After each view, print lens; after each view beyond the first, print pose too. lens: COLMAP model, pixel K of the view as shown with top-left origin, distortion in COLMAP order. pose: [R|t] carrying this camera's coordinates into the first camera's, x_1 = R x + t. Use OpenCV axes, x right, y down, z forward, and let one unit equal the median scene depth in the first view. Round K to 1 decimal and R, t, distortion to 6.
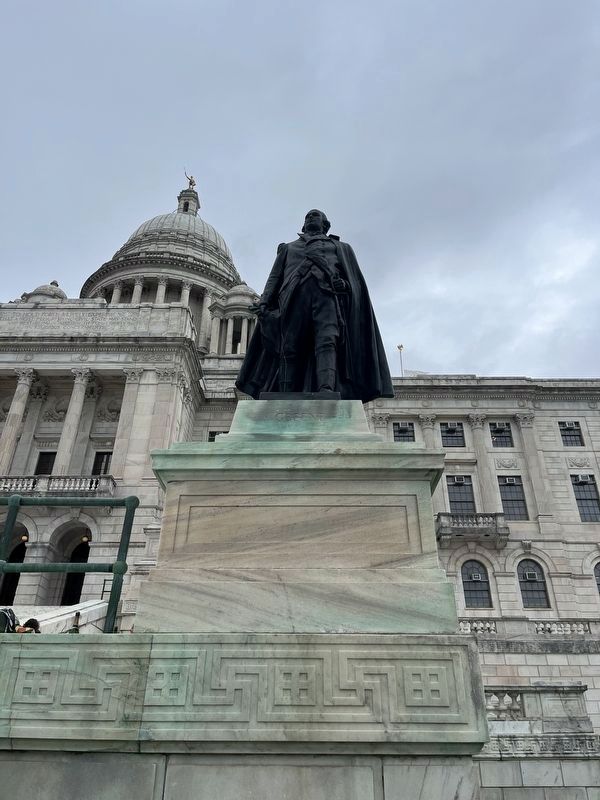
lens RADIAL K [[599.9, 0, 307.0], [0, 599.9, 395.0], [0, 0, 1]] dist [0.037522, -0.034801]
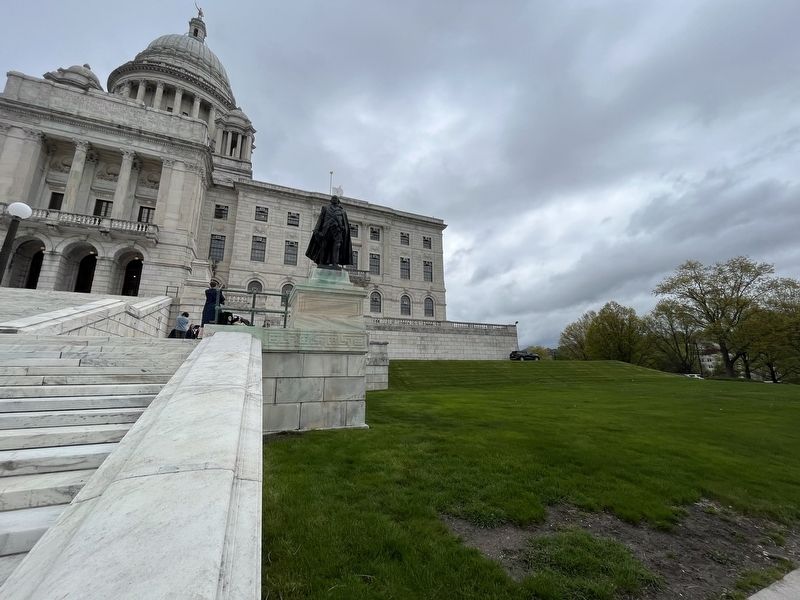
lens RADIAL K [[326.9, 0, 396.5], [0, 326.9, 297.9], [0, 0, 1]] dist [0.000415, -0.000174]
pose [[0.913376, 0.081423, 0.398892, -0.047784], [-0.201824, 0.941483, 0.269956, -0.049767], [-0.353570, -0.327077, 0.876361, -0.104069]]
